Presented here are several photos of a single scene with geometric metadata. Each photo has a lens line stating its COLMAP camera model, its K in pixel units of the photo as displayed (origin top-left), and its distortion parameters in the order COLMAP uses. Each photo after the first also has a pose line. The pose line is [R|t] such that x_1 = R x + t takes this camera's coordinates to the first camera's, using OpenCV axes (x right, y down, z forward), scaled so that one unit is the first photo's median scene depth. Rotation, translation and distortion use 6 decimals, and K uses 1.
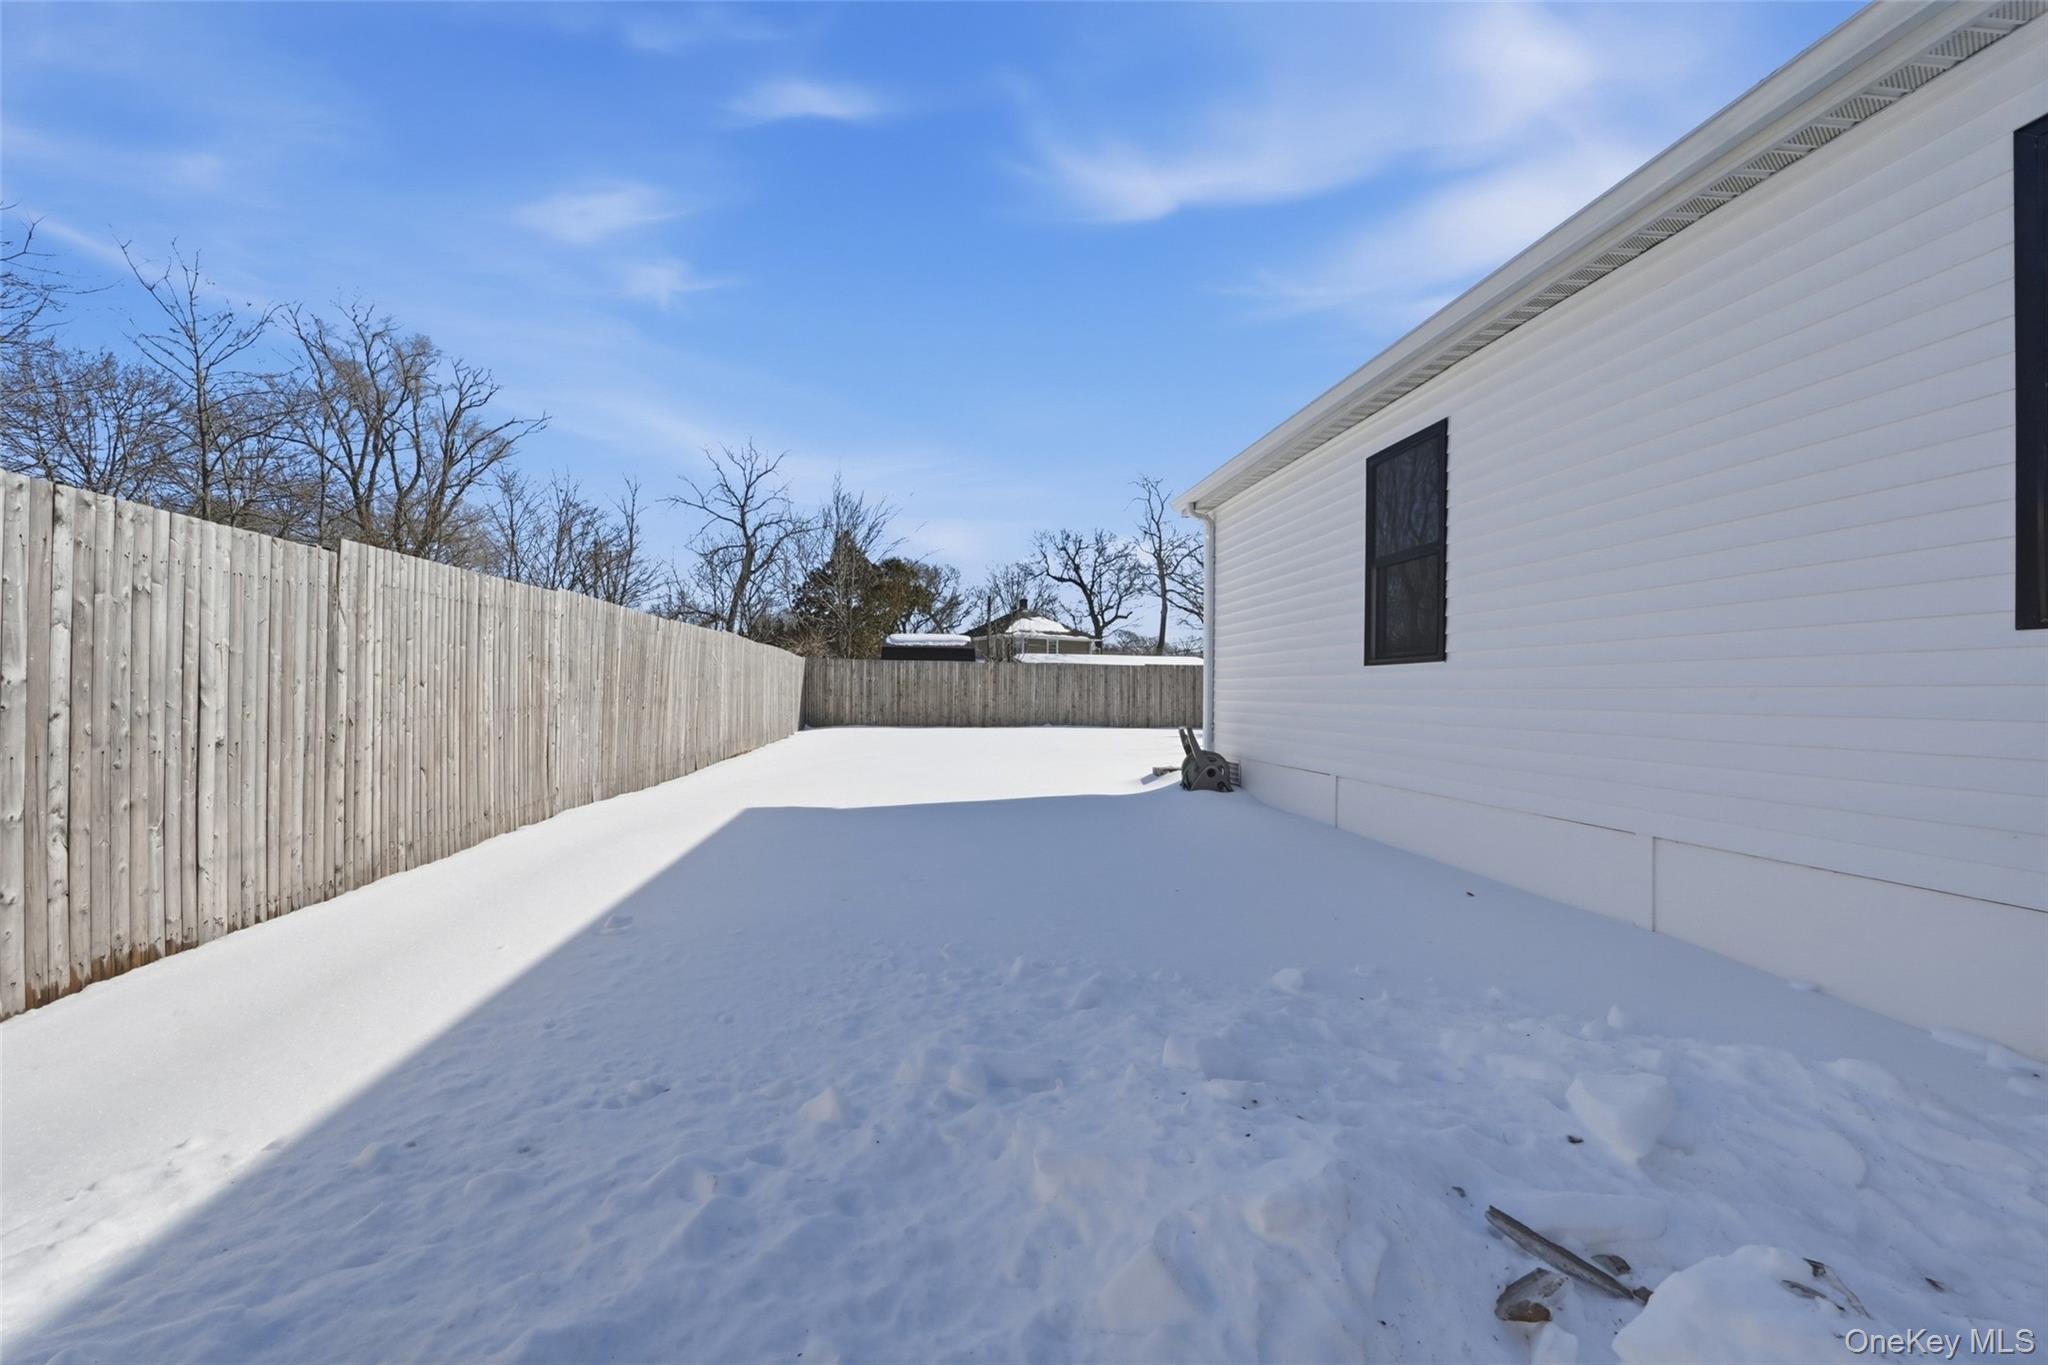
lens RADIAL K [[807.4, 0, 1025.6], [0, 807.4, 679.5], [0, 0, 1]] dist [-0.001442, 0.000332]
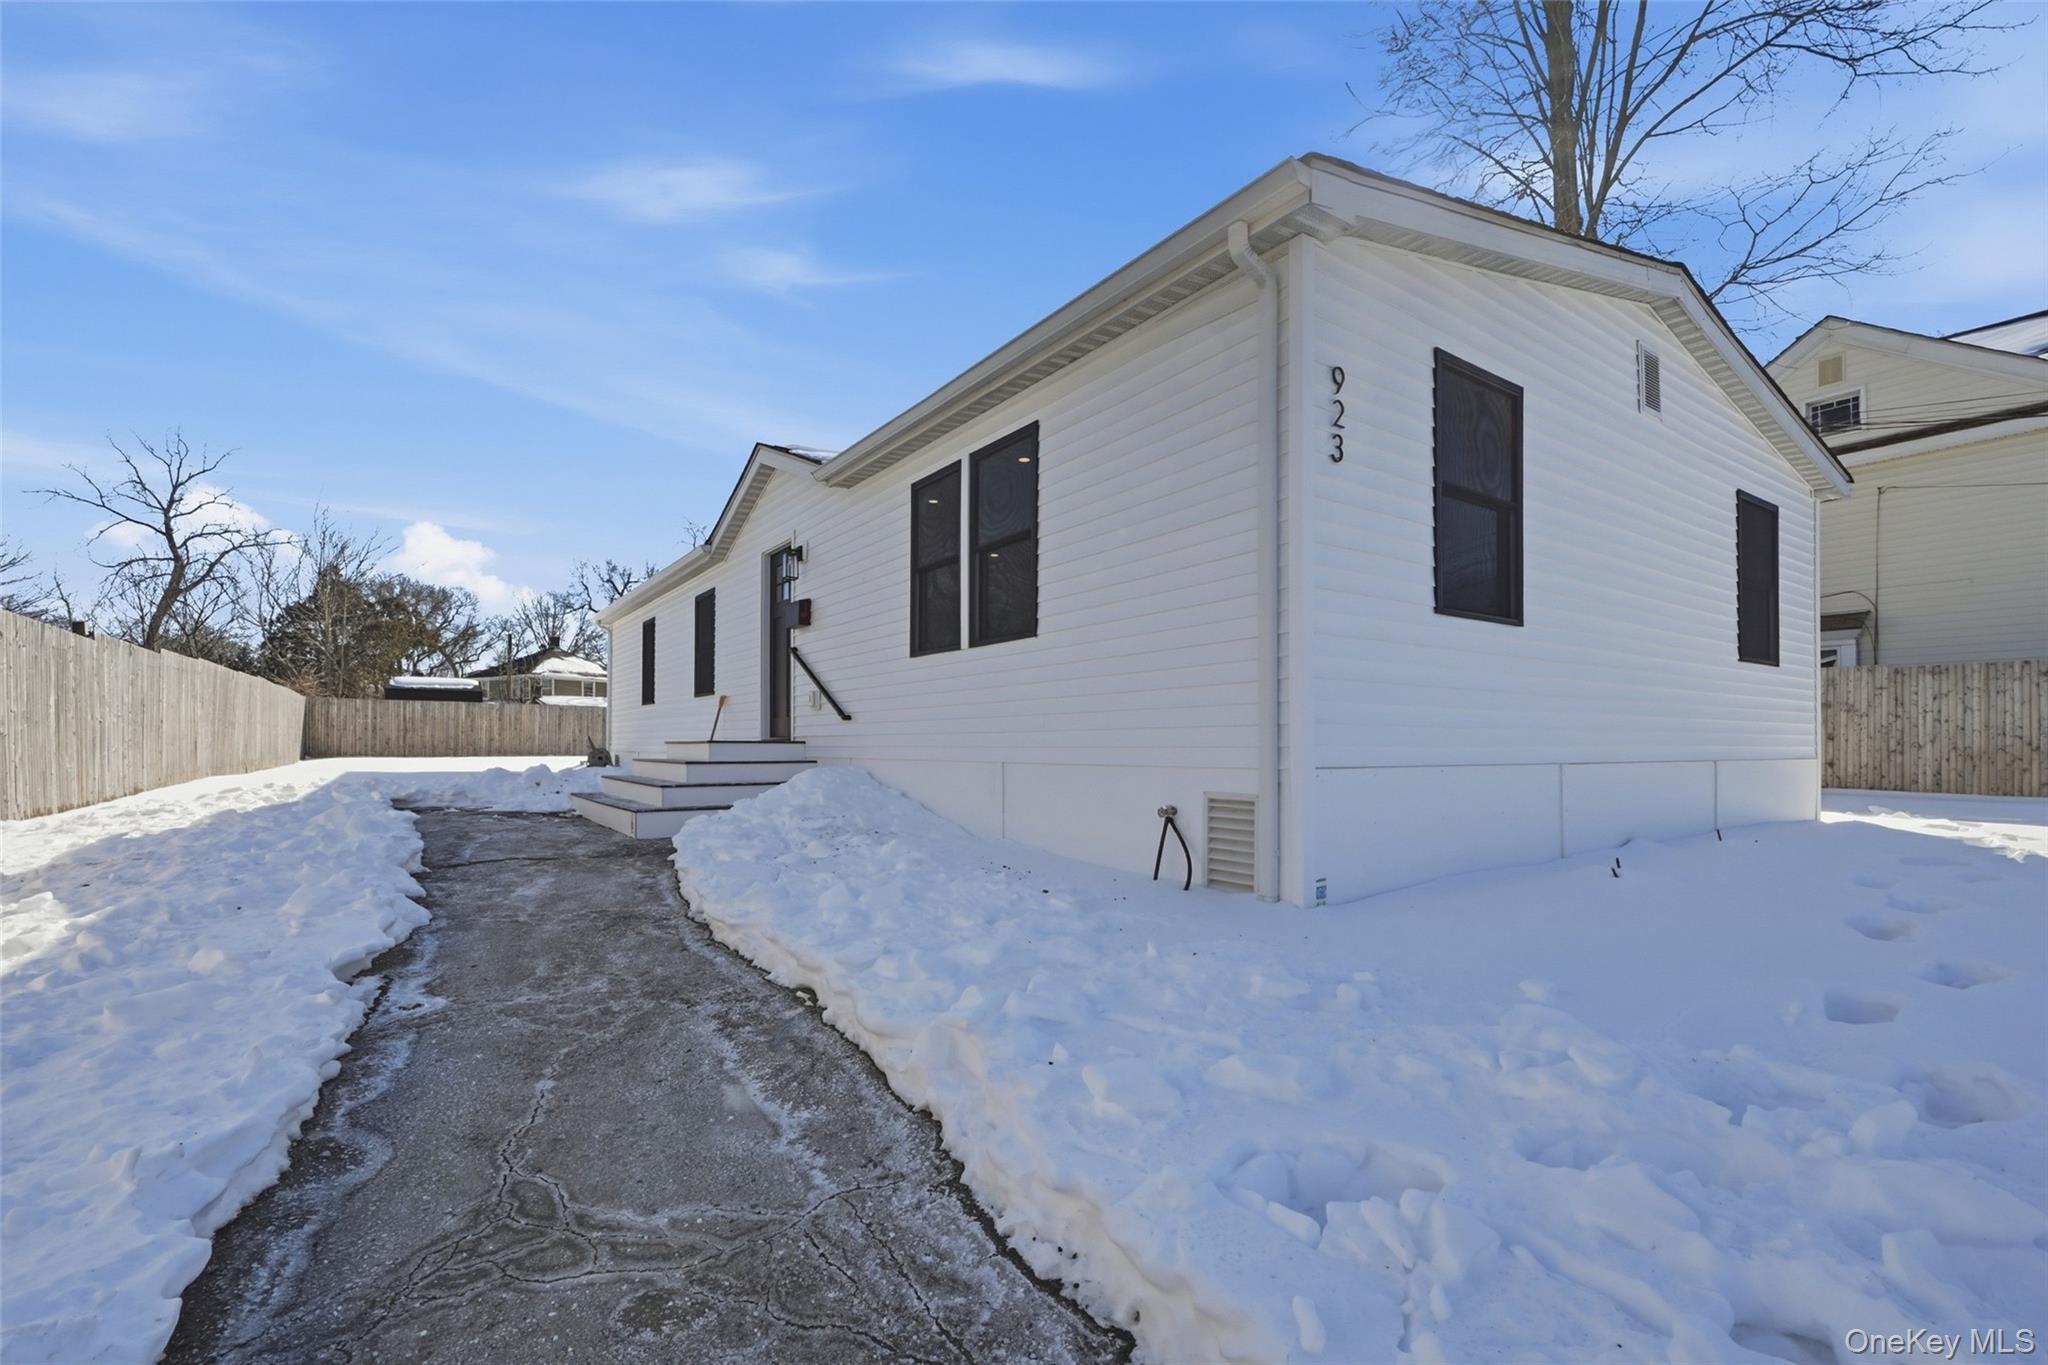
lens RADIAL K [[895.6, 0, 1018.1], [0, 895.6, 741.2], [0, 0, 1]] dist [-0.000370, 0.000024]
pose [[0.896893, -0.001946, 0.442244, 0.025180], [-0.004550, 0.999897, 0.013626, 0.005285], [-0.442224, -0.014233, 0.896791, -0.212467]]
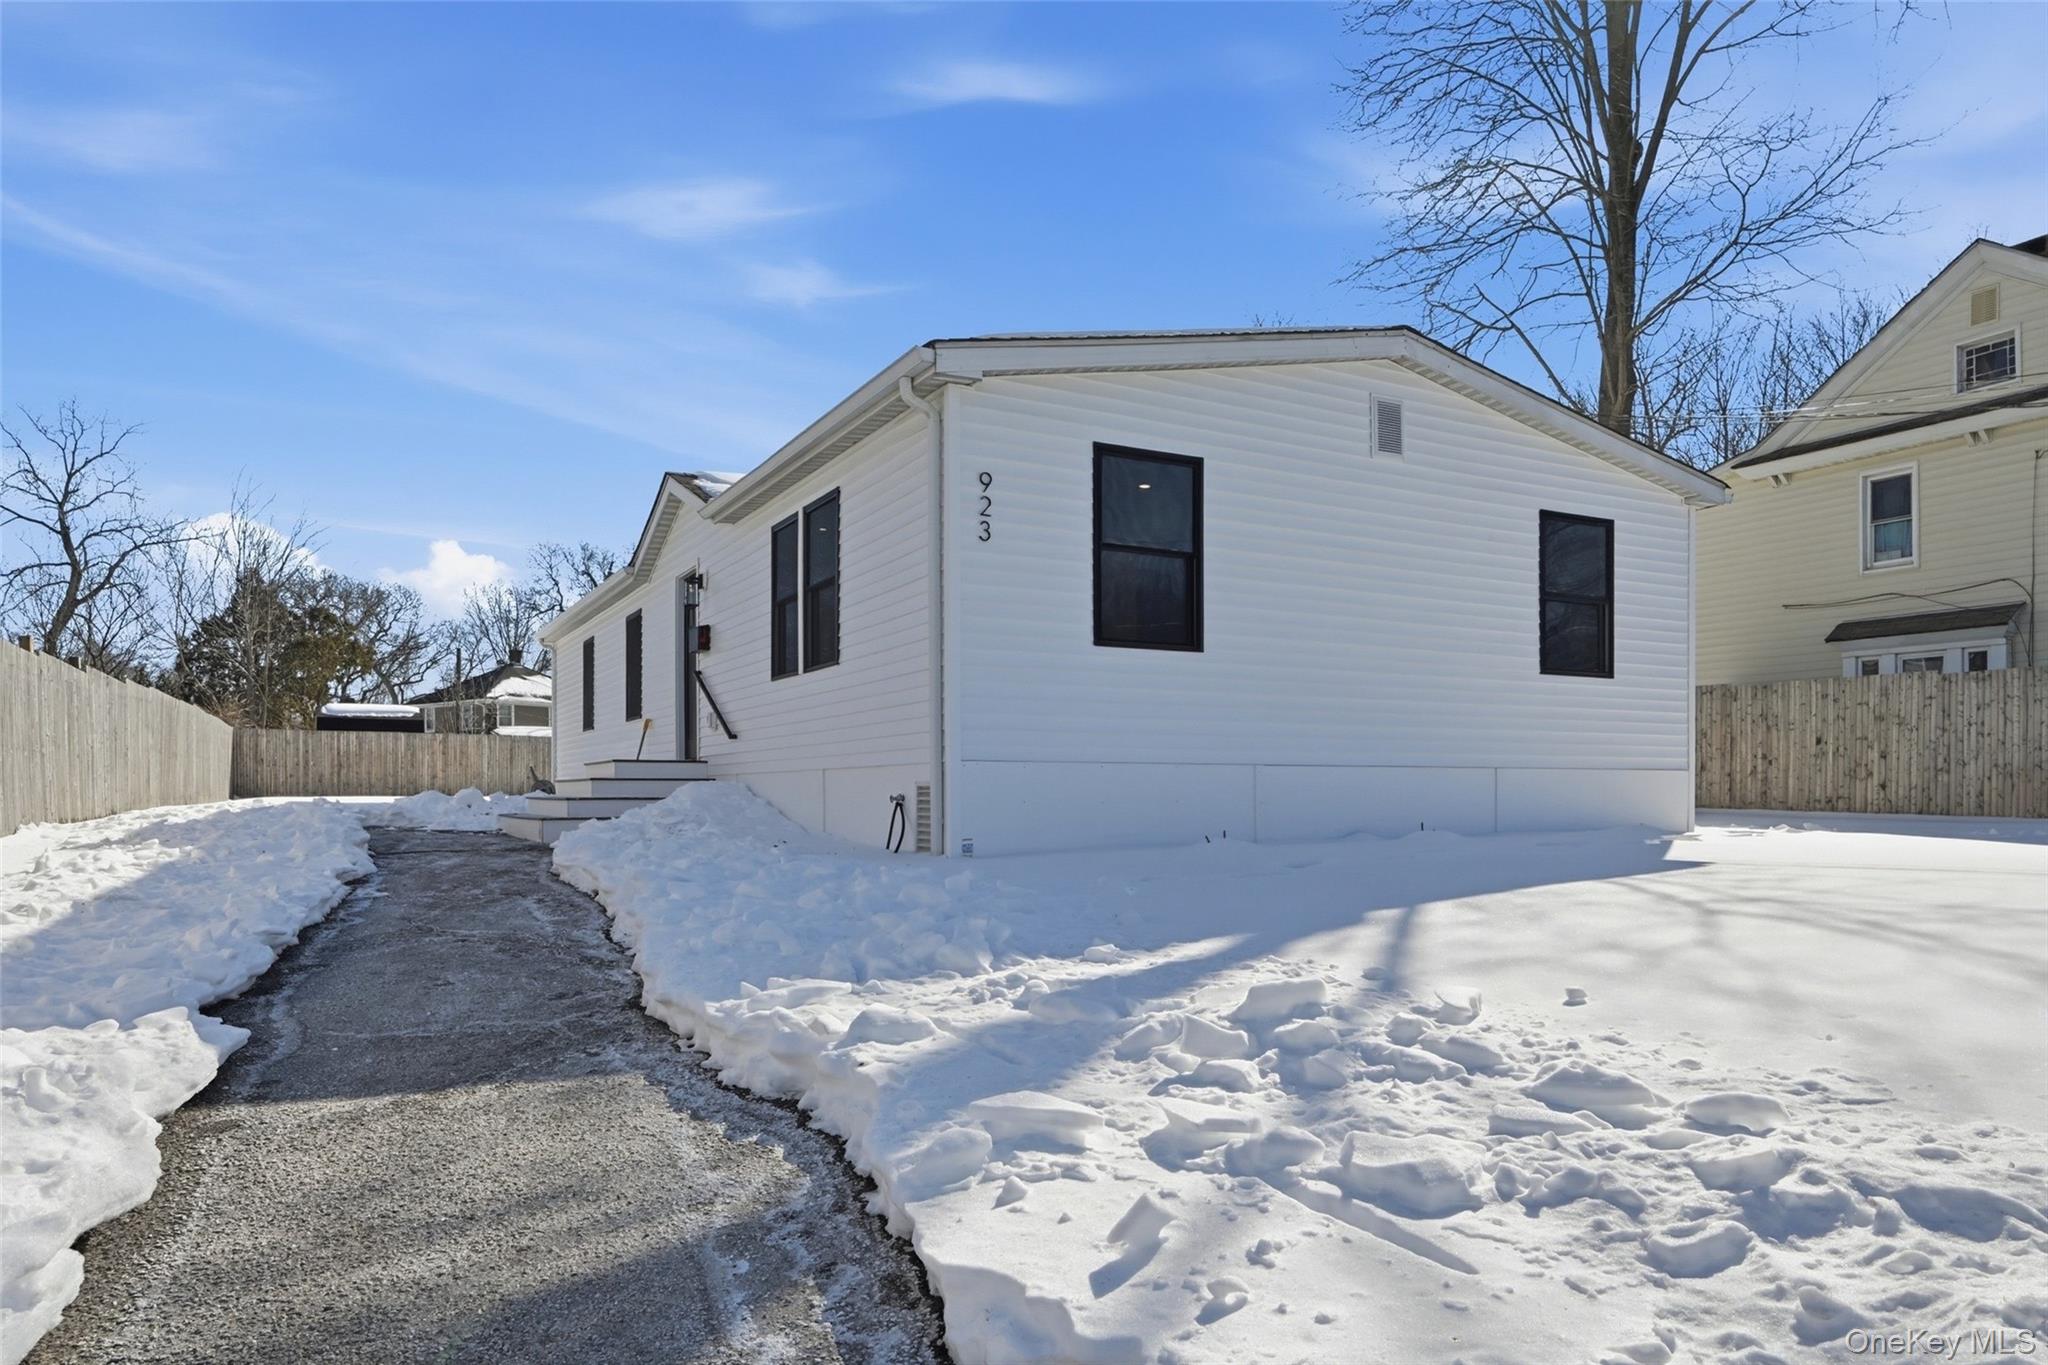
lens RADIAL K [[1299.5, 0, 1023.9], [0, 1299.5, 808.2], [0, 0, 1]] dist [-0.002631, -0.001024]
pose [[0.940052, -0.010734, 0.340863, 0.035625], [0.000867, 0.999577, 0.029087, 0.009995], [-0.341031, -0.027047, 0.939663, -0.310815]]
